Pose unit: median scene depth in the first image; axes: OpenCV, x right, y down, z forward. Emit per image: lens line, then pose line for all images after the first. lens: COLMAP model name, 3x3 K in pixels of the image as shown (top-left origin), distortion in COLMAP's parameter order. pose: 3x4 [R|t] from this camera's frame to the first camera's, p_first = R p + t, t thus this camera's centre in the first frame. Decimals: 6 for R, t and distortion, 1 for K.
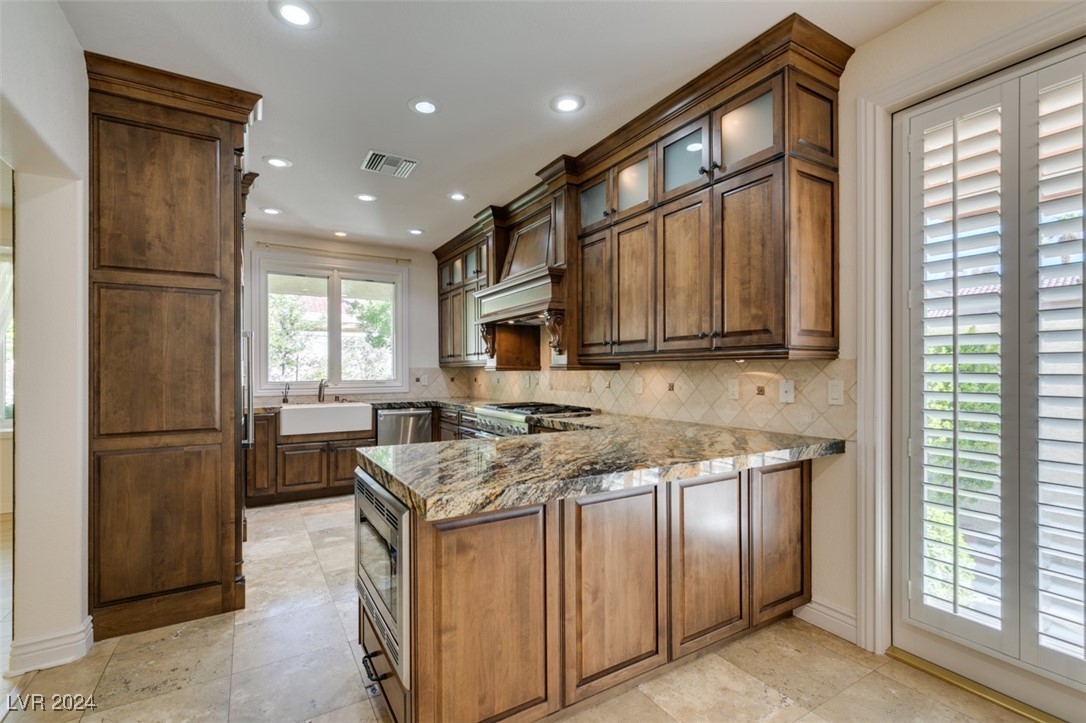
lens RADIAL K [[483.7, 0, 541.7], [0, 483.7, 366.9], [0, 0, 1]] dist [0.004390, -0.000824]
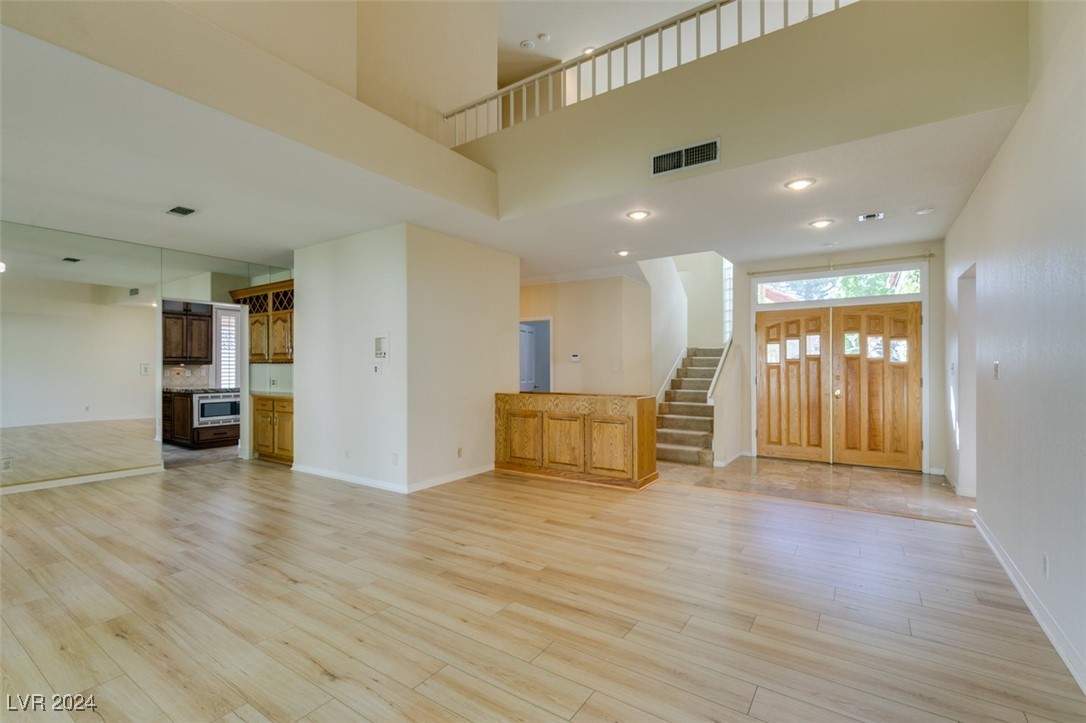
lens RADIAL K [[483.7, 0, 541.7], [0, 483.7, 366.9], [0, 0, 1]] dist [0.004390, -0.000824]
pose [[-0.421761, 0.003692, 0.906699, -2.975143], [-0.003779, 0.999976, -0.005830, 0.010736], [-0.906699, -0.005886, -0.421737, 0.109130]]
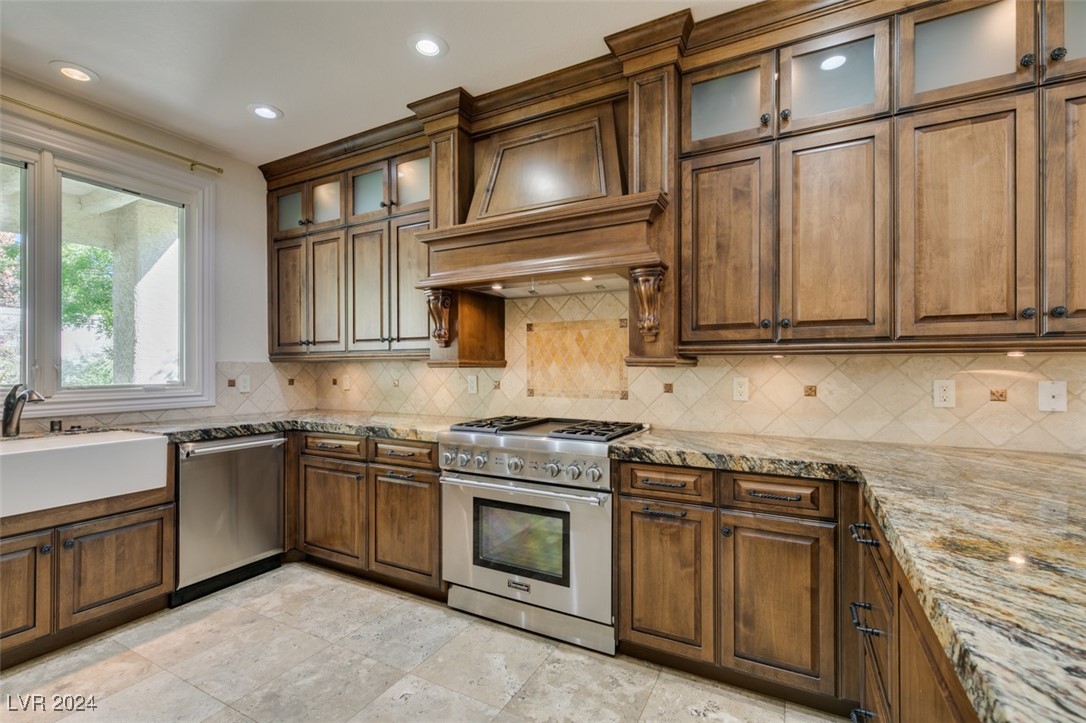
lens RADIAL K [[483.7, 0, 541.7], [0, 483.7, 366.9], [0, 0, 1]] dist [0.004390, -0.000824]
pose [[0.859029, 0.006165, 0.511890, -0.428025], [-0.006916, 0.999976, -0.000436, 0.009003], [-0.511880, -0.003165, 0.859051, 0.587798]]
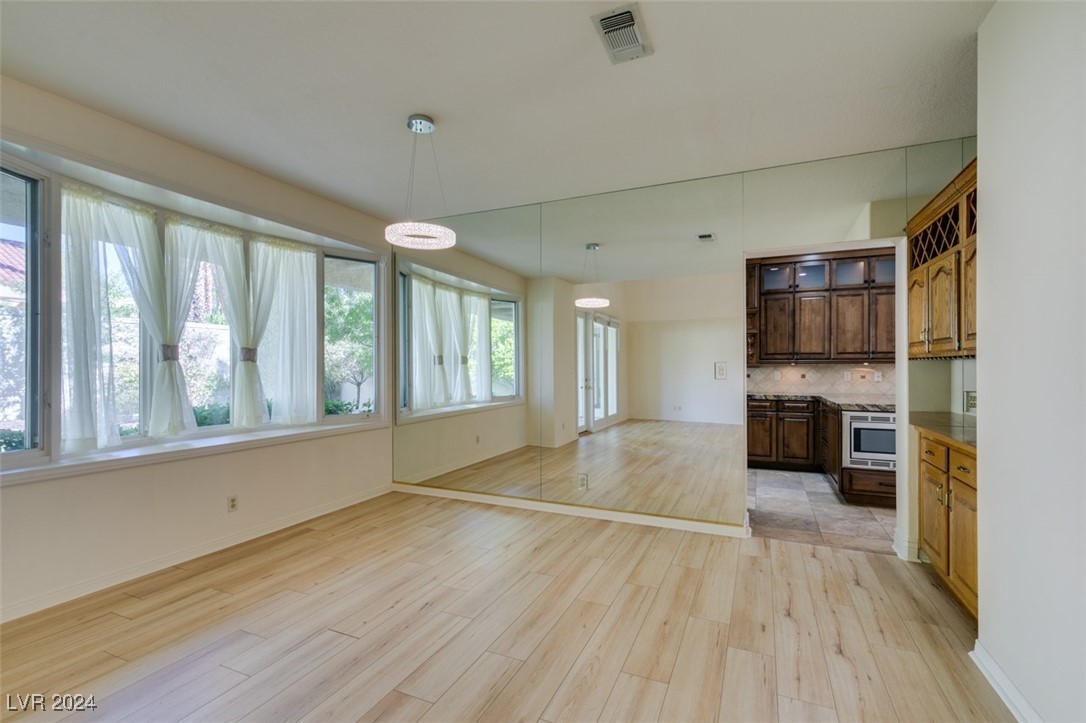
lens RADIAL K [[483.7, 0, 541.7], [0, 483.7, 366.9], [0, 0, 1]] dist [0.004390, -0.000824]
pose [[0.821504, 0.004477, 0.570186, -1.721213], [-0.005987, 0.999982, 0.000774, 0.008334], [-0.570172, -0.004050, 0.821515, -0.015366]]
